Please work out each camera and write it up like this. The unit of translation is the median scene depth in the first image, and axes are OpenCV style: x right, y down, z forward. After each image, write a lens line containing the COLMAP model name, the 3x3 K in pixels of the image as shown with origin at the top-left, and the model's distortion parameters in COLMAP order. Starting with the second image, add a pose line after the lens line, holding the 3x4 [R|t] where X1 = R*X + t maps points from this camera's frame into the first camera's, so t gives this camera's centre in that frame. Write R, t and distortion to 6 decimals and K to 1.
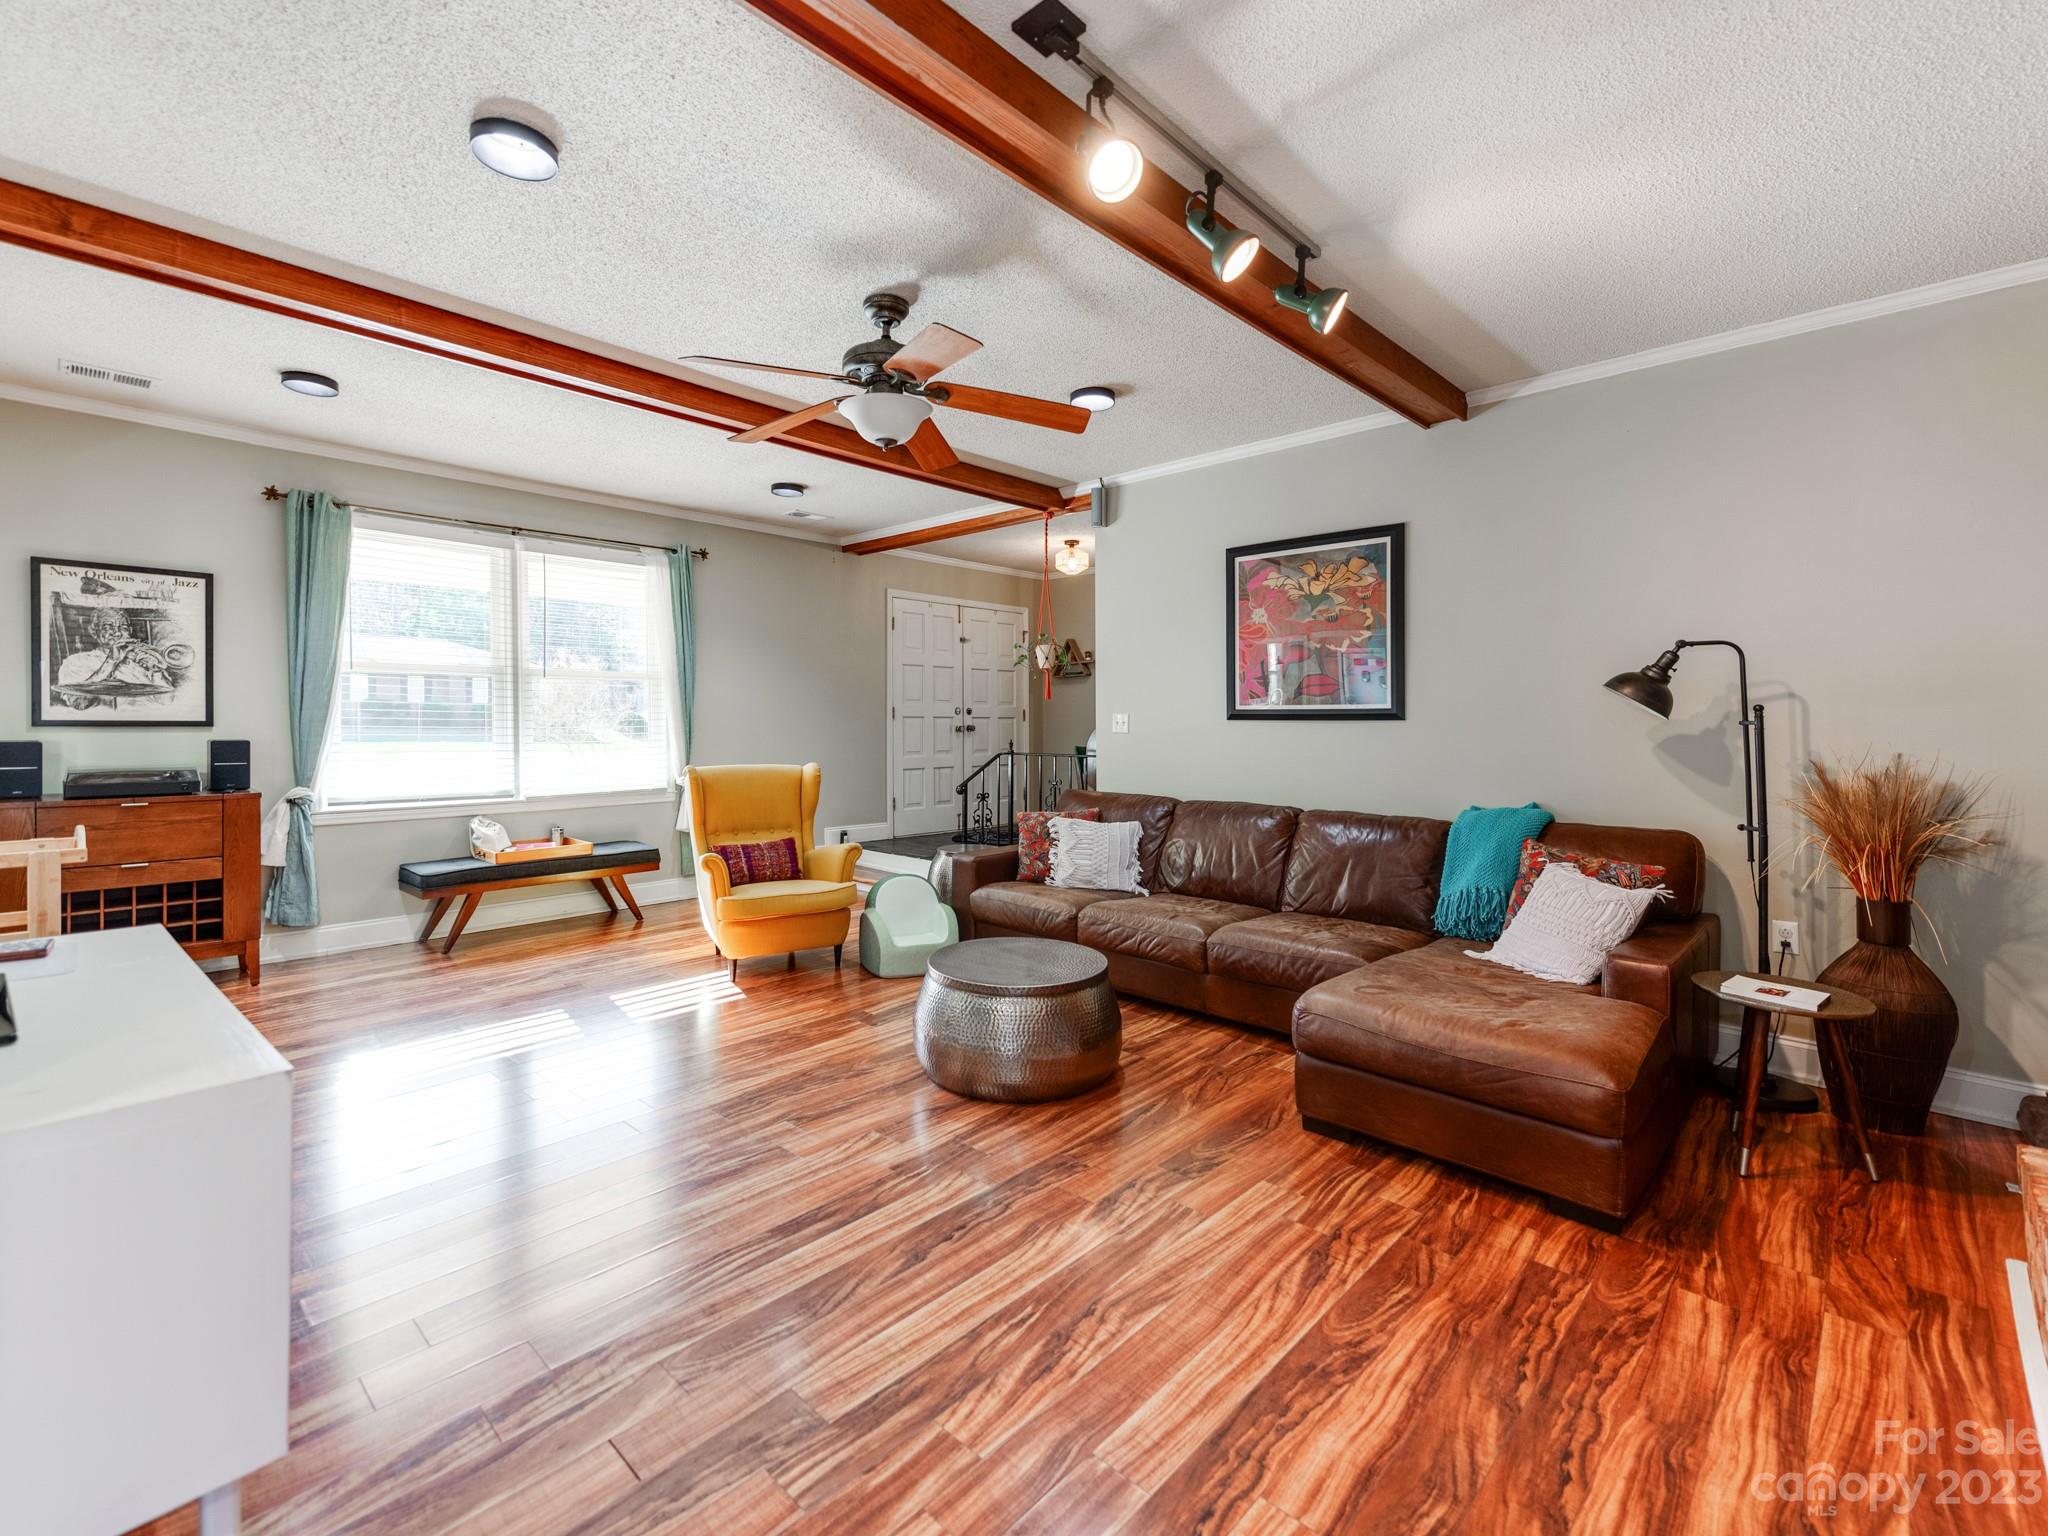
lens RADIAL K [[913.4, 0, 1012.3], [0, 913.4, 728.2], [0, 0, 1]] dist [0.019873, -0.002770]
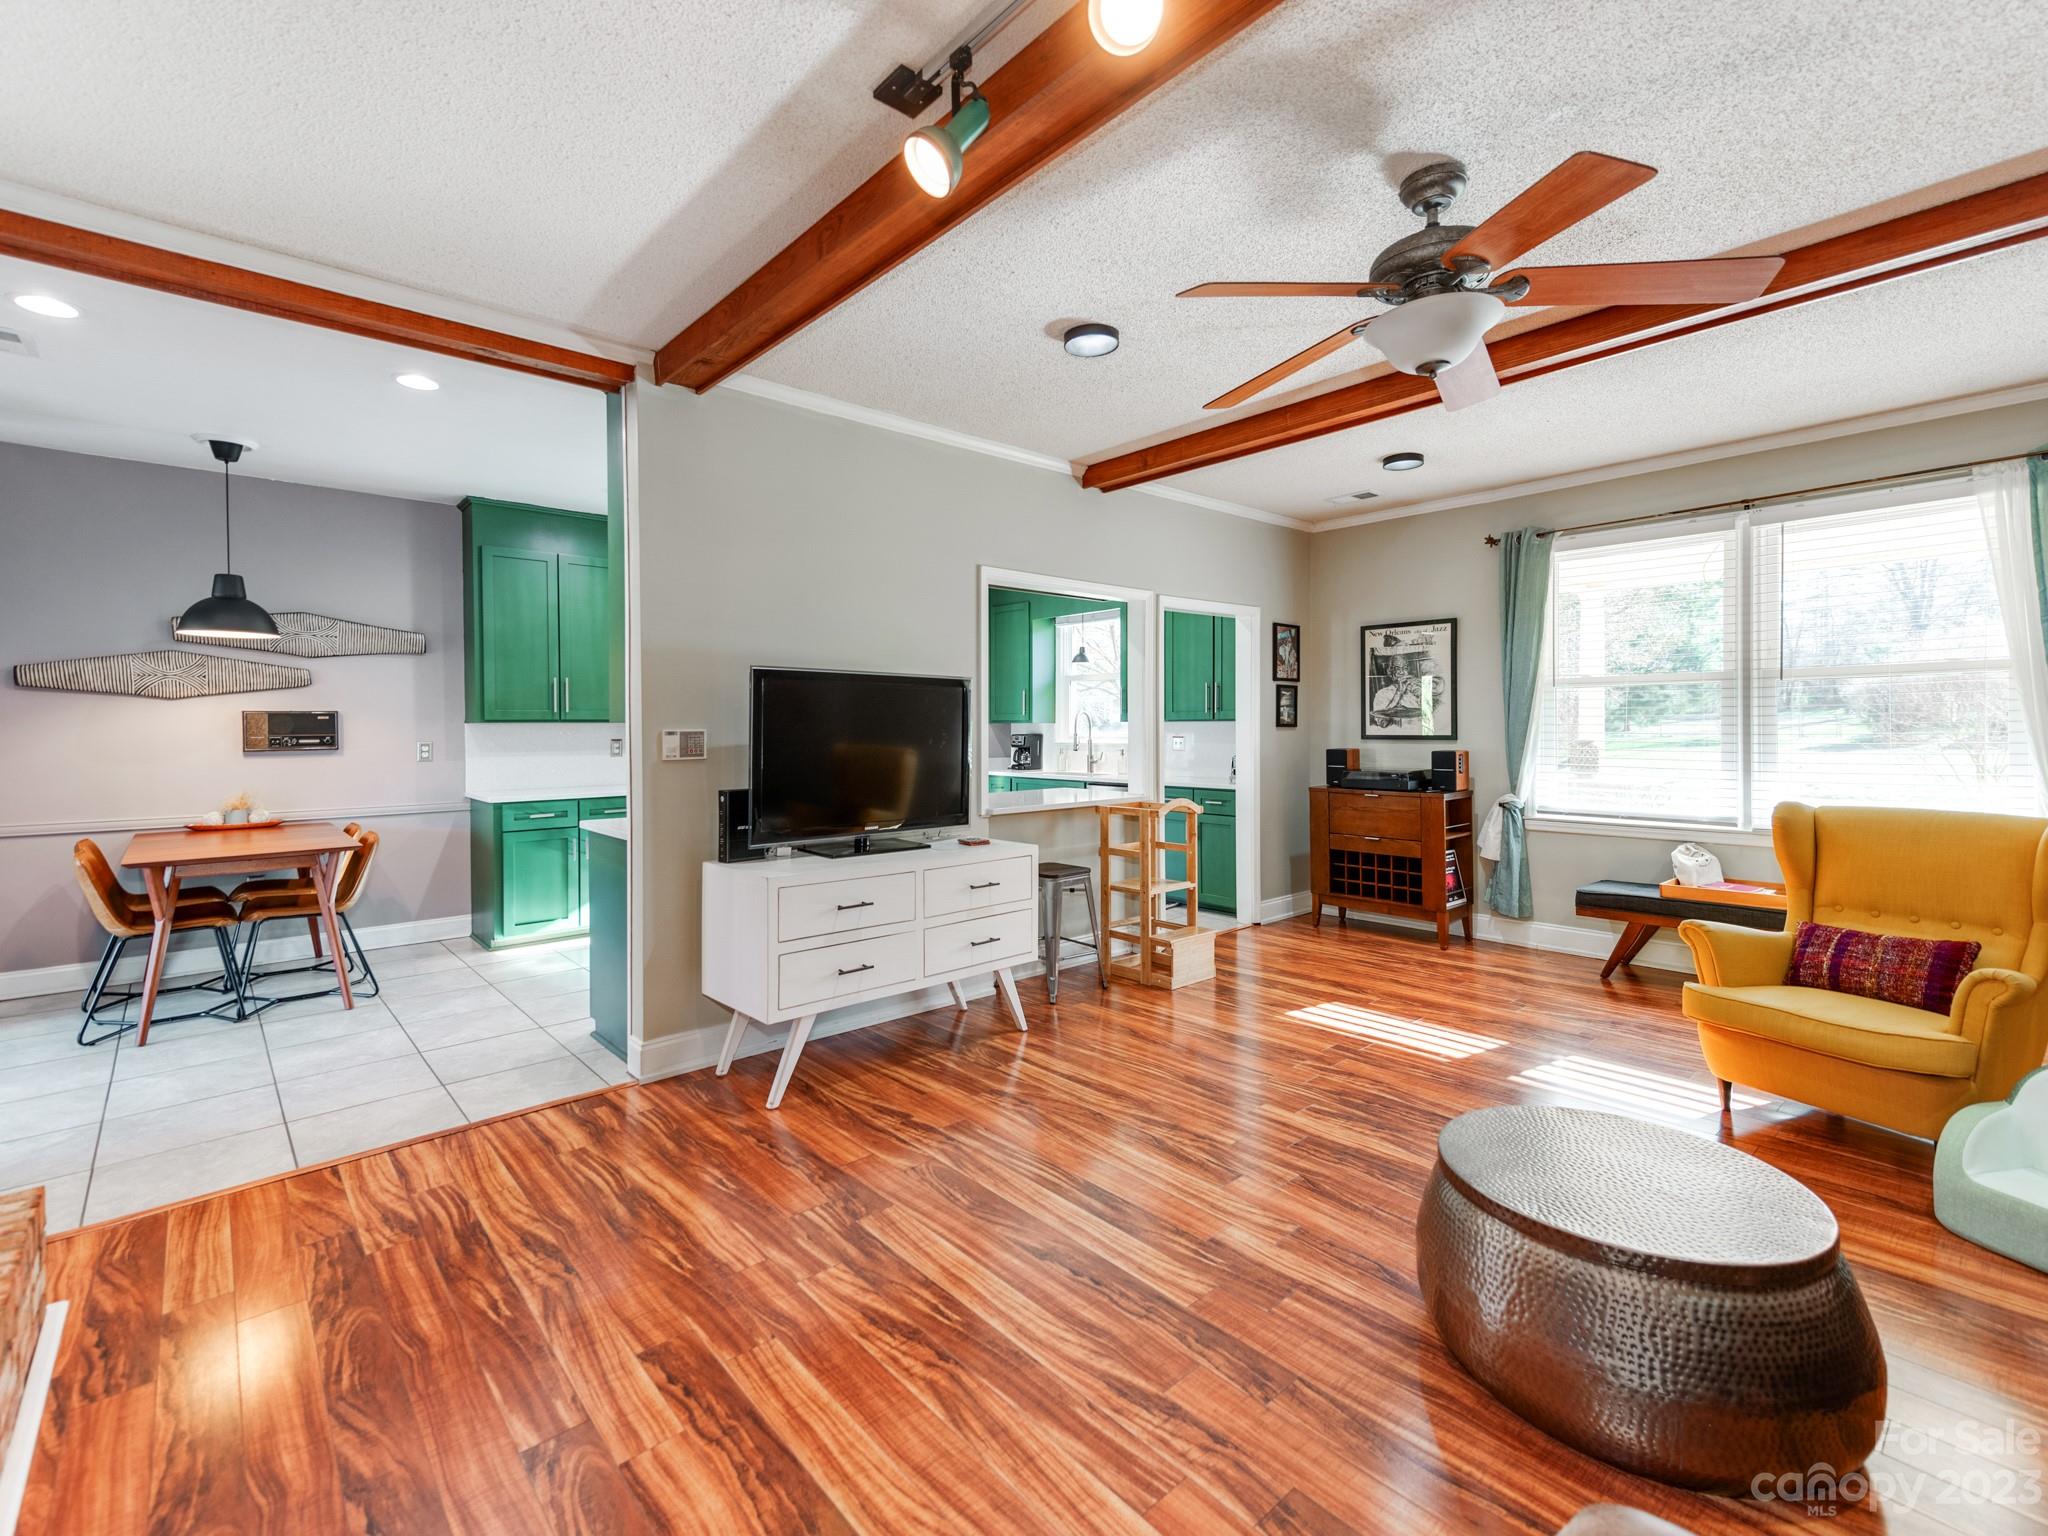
lens RADIAL K [[913.4, 0, 967.8], [0, 913.4, 746.3], [0, 0, 1]] dist [0.019873, -0.002770]
pose [[-0.116395, 0.015973, -0.993075, 0.495304], [-0.002609, 0.999862, 0.016388, -0.012885], [0.993200, 0.004499, -0.116337, 0.542369]]
